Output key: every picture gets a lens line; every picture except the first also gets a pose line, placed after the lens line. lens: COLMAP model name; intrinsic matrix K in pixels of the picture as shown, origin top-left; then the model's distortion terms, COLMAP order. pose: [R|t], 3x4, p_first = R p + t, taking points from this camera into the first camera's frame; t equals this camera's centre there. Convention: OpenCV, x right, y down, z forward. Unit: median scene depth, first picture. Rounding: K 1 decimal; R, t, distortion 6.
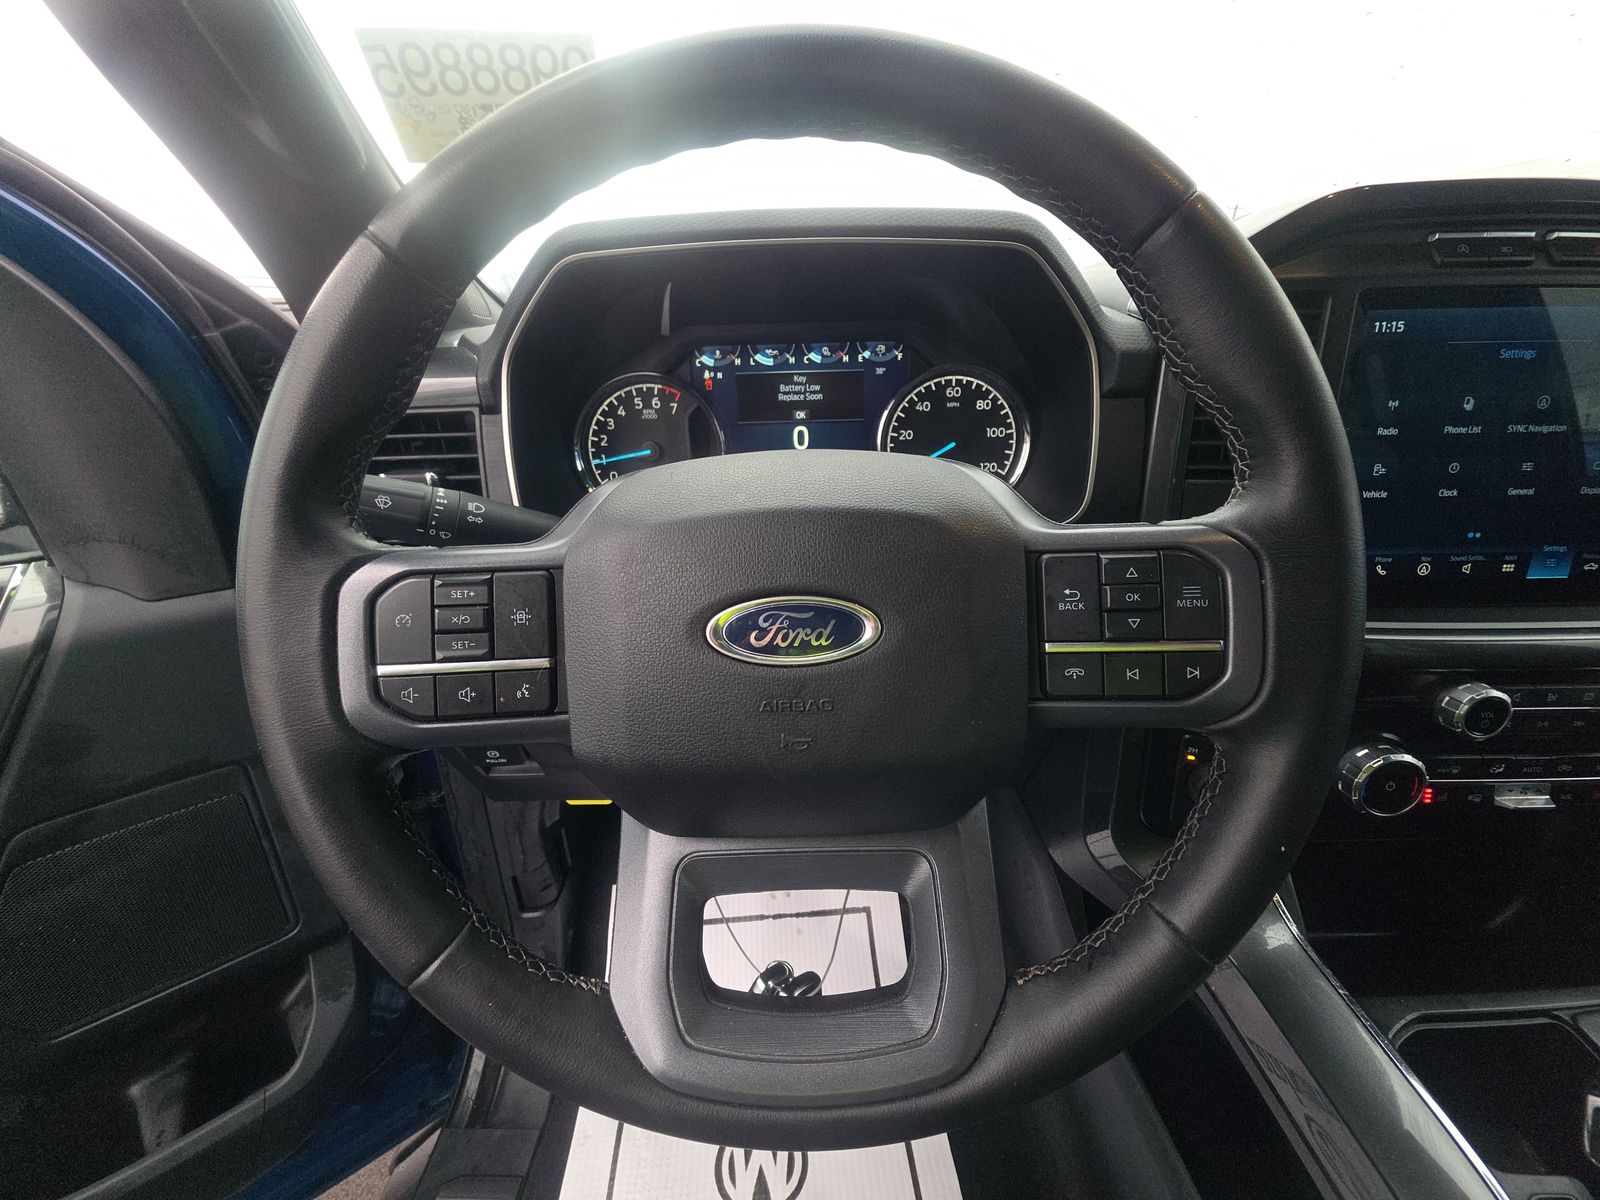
lens RADIAL K [[627.2, 0, 794.0], [0, 627.2, 595.6], [0, 0, 1]] dist [0.015238, -0.008913]
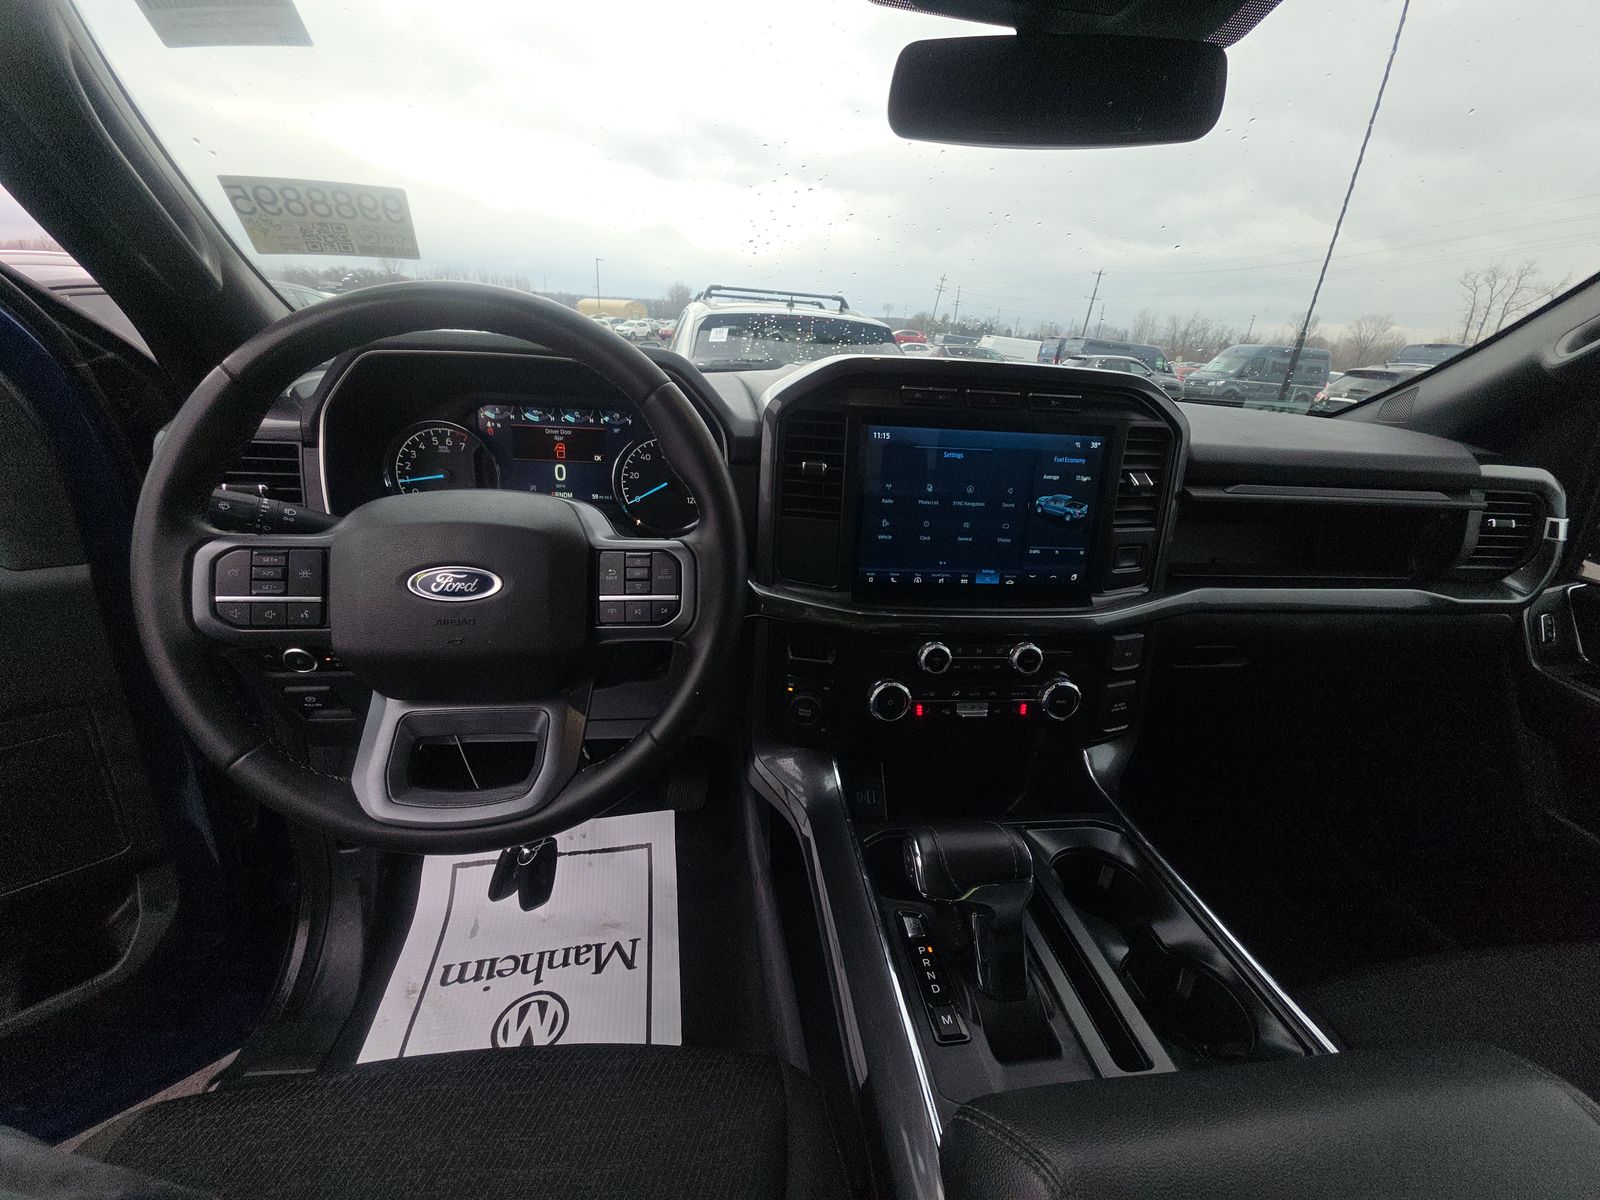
lens RADIAL K [[627.2, 0, 794.0], [0, 627.2, 595.6], [0, 0, 1]] dist [0.015238, -0.008913]
pose [[0.986703, 0.029796, 0.159777, 0.364346], [-0.025962, 0.999324, -0.026031, 0.058027], [-0.160444, 0.021536, 0.986810, -0.559096]]
